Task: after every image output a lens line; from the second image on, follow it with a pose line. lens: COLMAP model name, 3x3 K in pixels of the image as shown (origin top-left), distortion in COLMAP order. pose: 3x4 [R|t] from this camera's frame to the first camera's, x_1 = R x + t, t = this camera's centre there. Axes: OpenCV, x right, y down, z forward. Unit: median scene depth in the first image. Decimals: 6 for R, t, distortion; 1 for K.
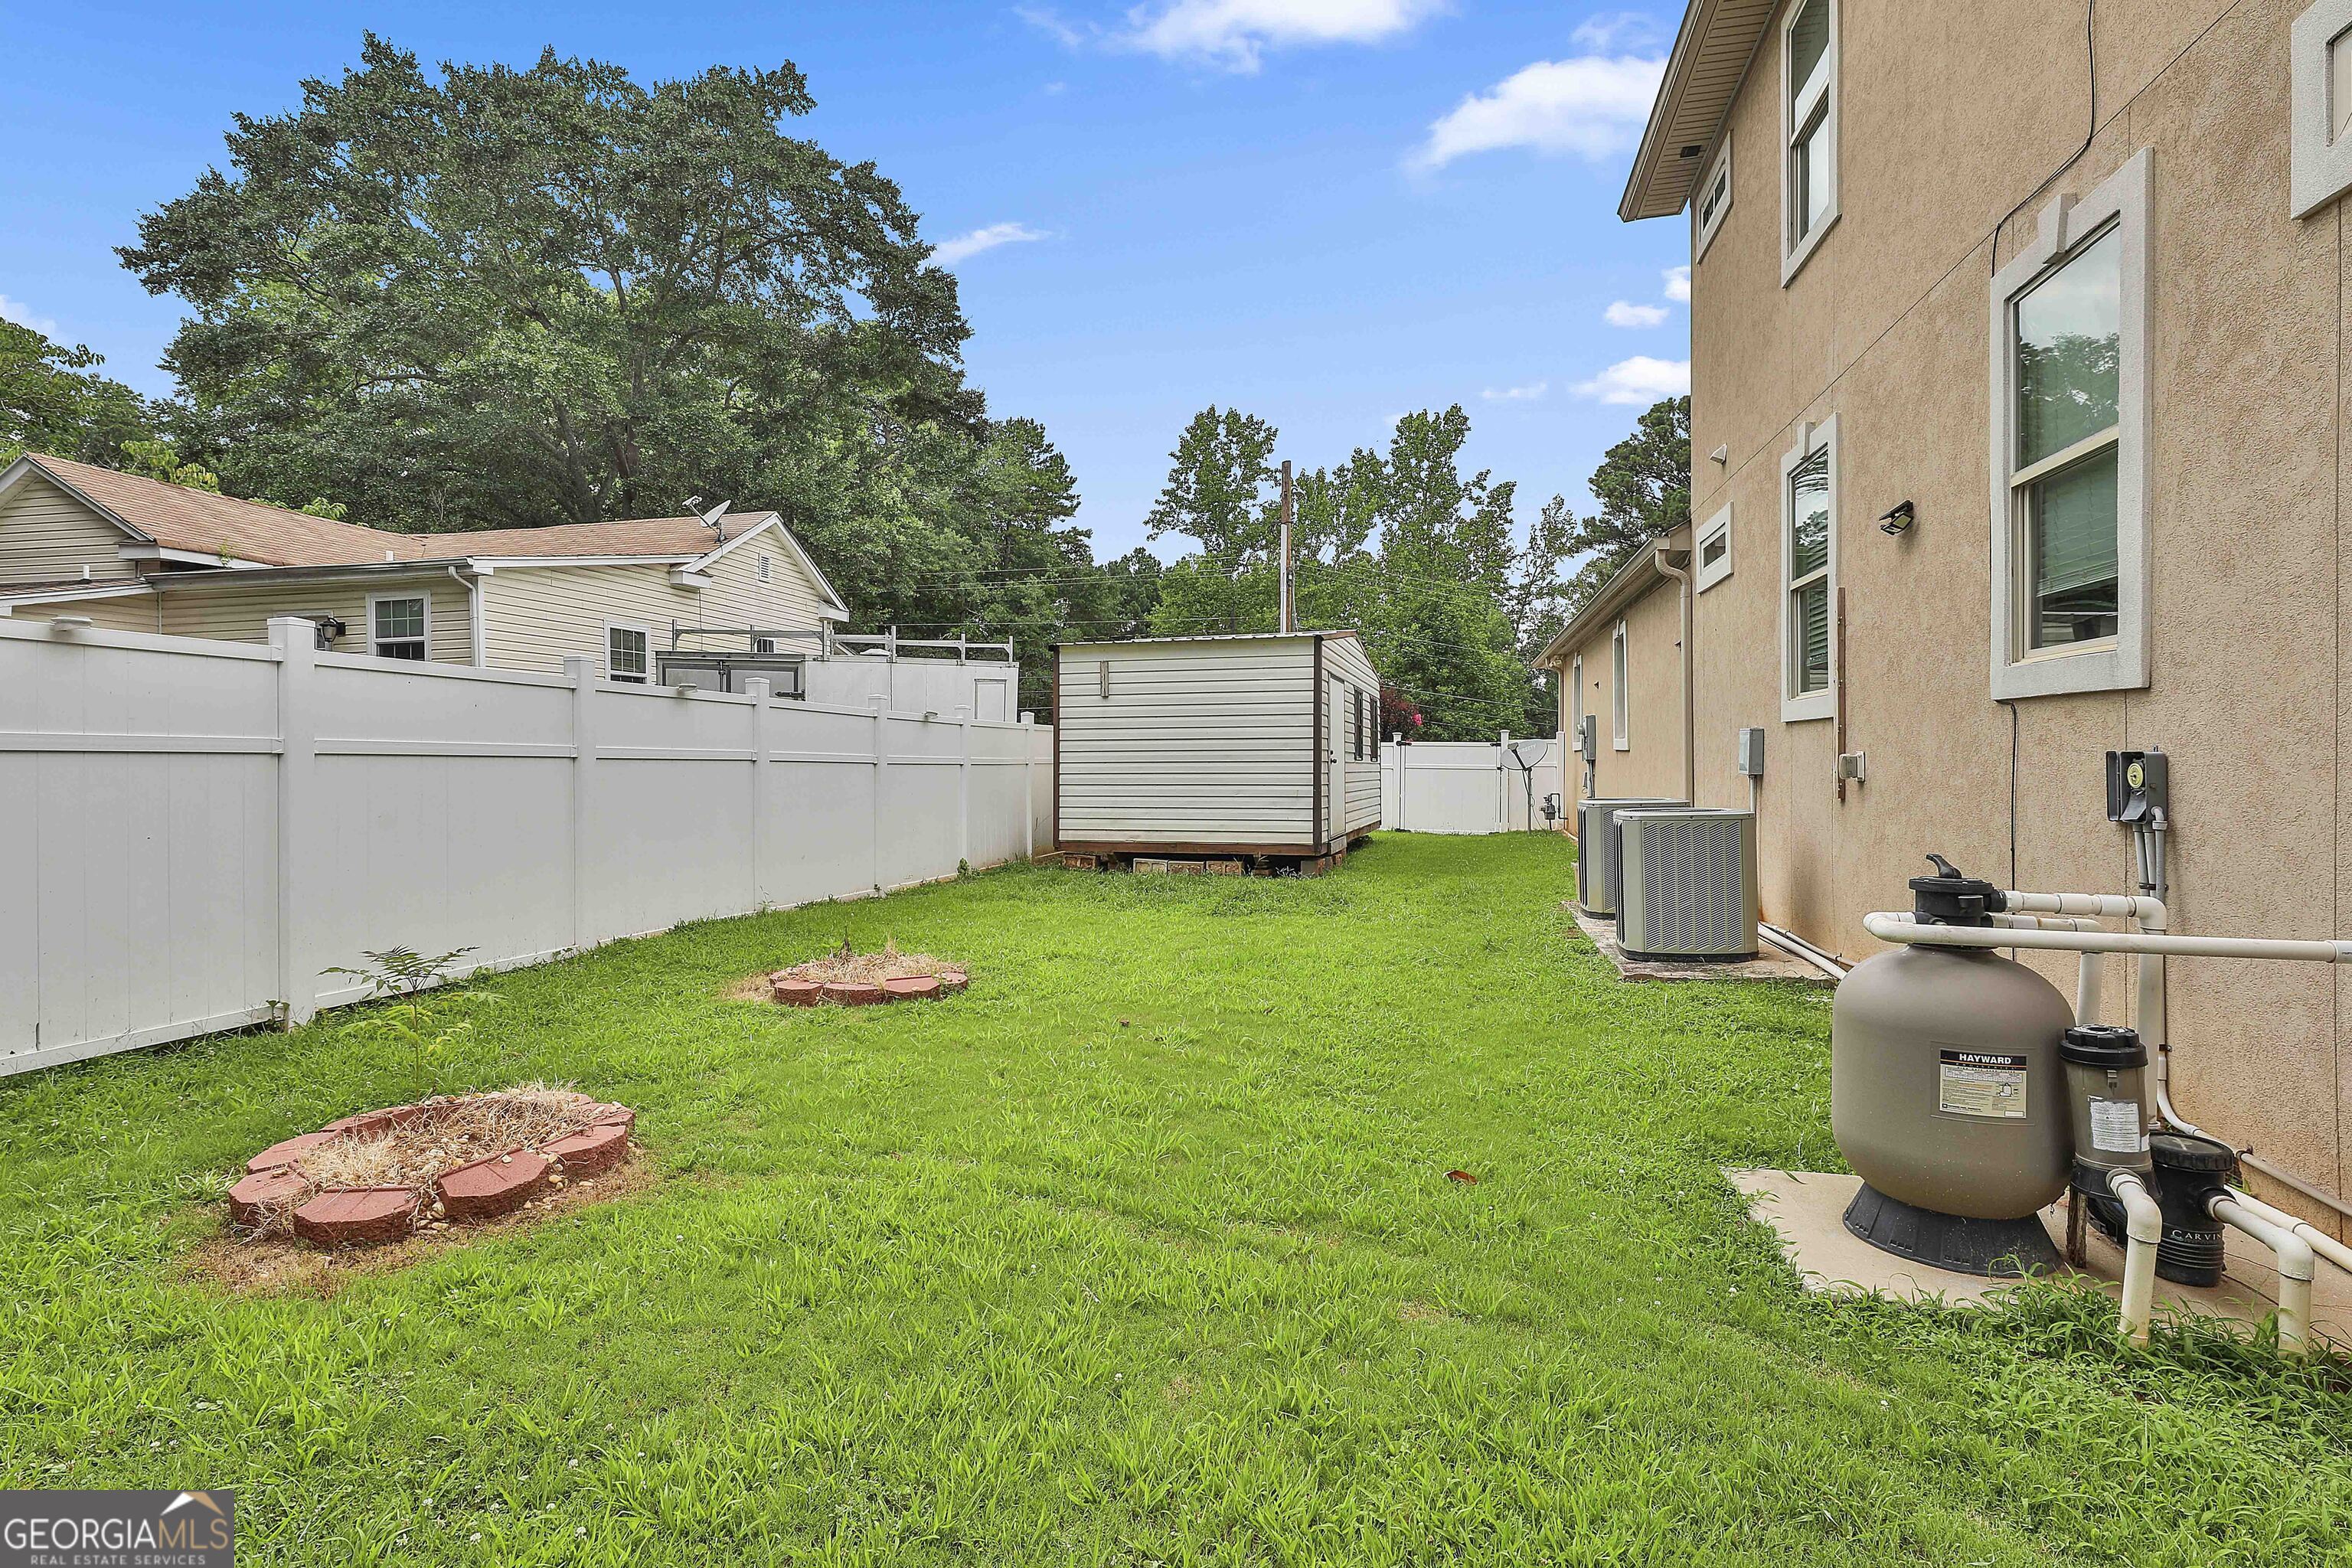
lens RADIAL K [[1136.8, 0, 1179.3], [0, 1136.8, 759.6], [0, 0, 1]] dist [-0.002155, -0.000232]
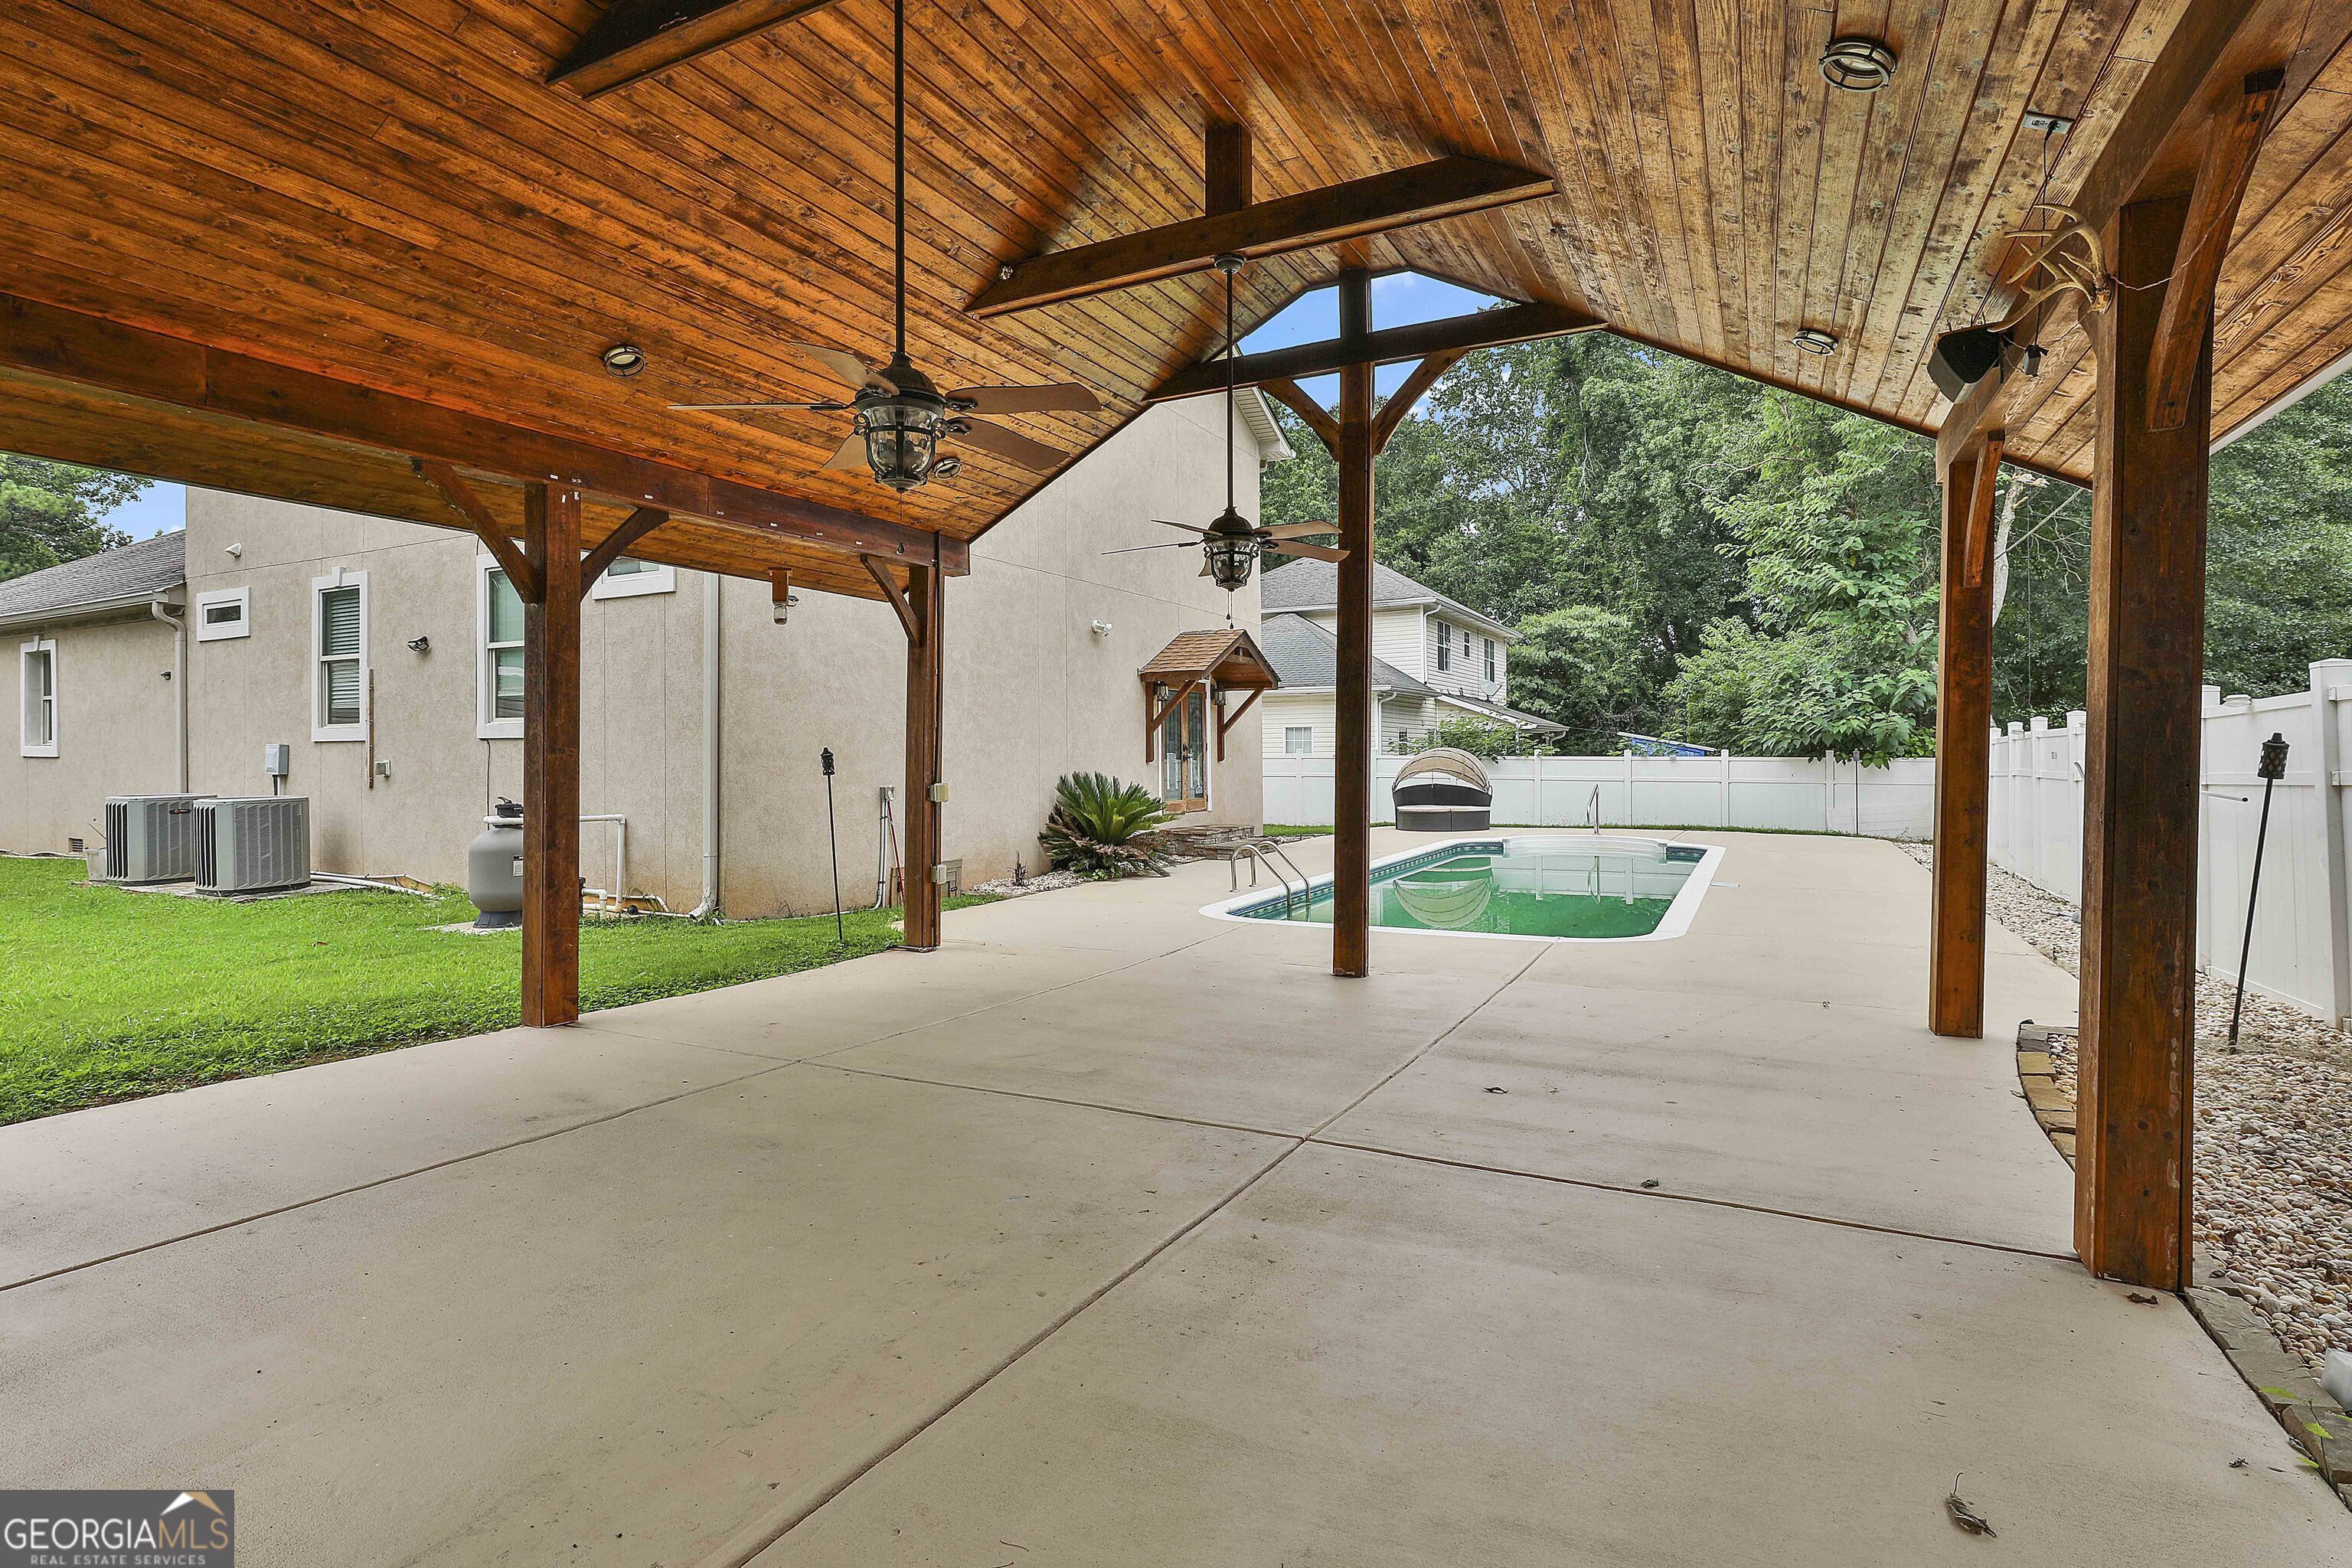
lens RADIAL K [[1136.8, 0, 1179.3], [0, 1136.8, 759.6], [0, 0, 1]] dist [-0.002155, -0.000232]
pose [[0.252444, -0.001317, 0.967611, -0.840726], [0.005774, 0.999983, -0.000145, -0.000012], [-0.967594, 0.005624, 0.252447, -0.699540]]
